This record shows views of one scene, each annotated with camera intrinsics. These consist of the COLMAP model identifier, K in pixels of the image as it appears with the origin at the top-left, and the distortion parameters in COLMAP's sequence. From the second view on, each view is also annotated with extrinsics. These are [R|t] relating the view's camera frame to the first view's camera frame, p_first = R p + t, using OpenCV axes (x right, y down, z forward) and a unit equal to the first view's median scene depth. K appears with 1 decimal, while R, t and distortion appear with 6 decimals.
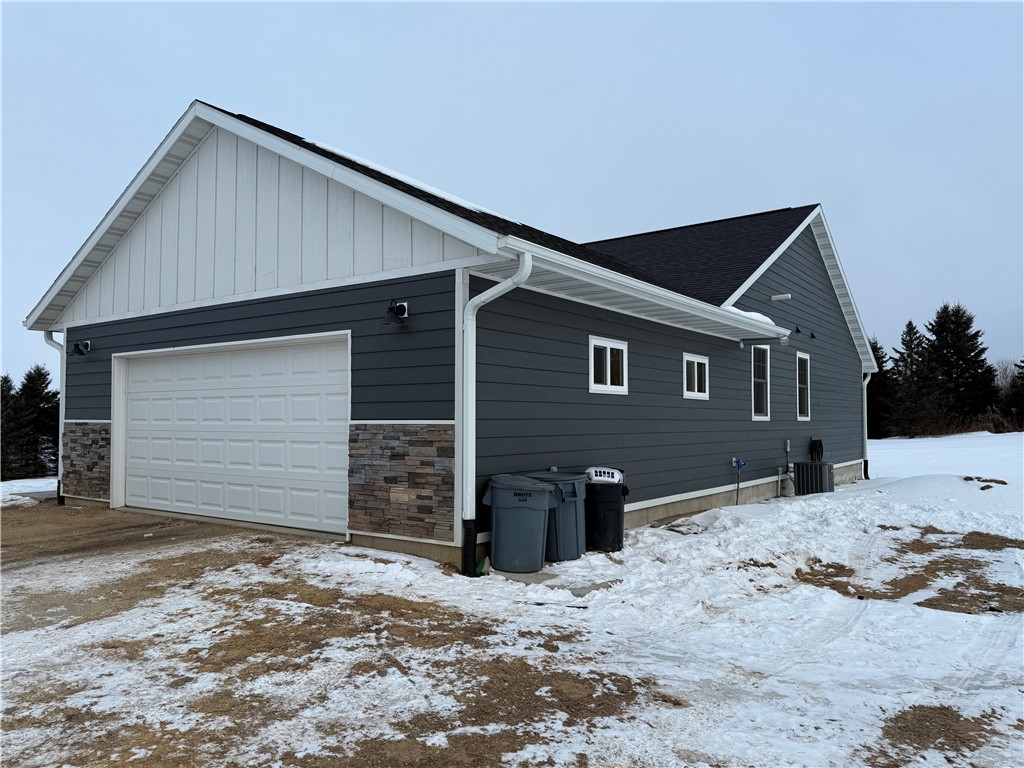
lens RADIAL K [[745.6, 0, 511.0], [0, 745.6, 385.6], [0, 0, 1]] dist [0.011469, 0.004201]
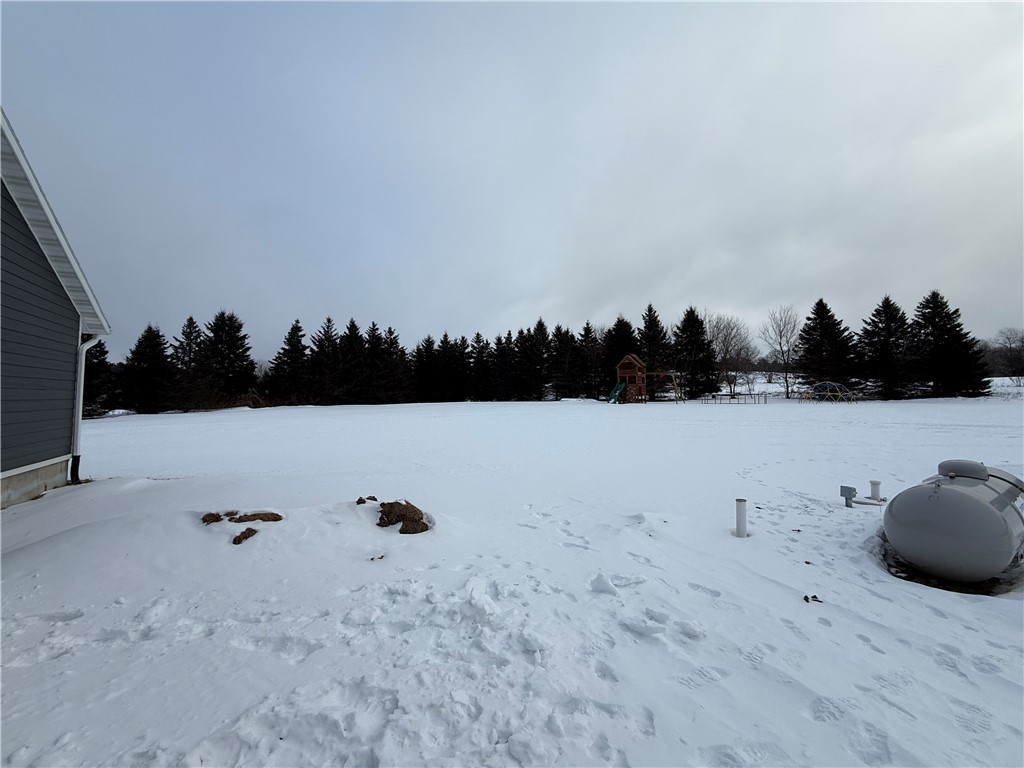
lens RADIAL K [[409.0, 0, 509.6], [0, 409.0, 386.2], [0, 0, 1]] dist [-0.001637, 0.000574]
pose [[0.420285, 0.040971, 0.906467, 0.150303], [-0.057927, 0.998154, -0.018257, 0.009105], [-0.905541, -0.044836, 0.421882, 0.240107]]
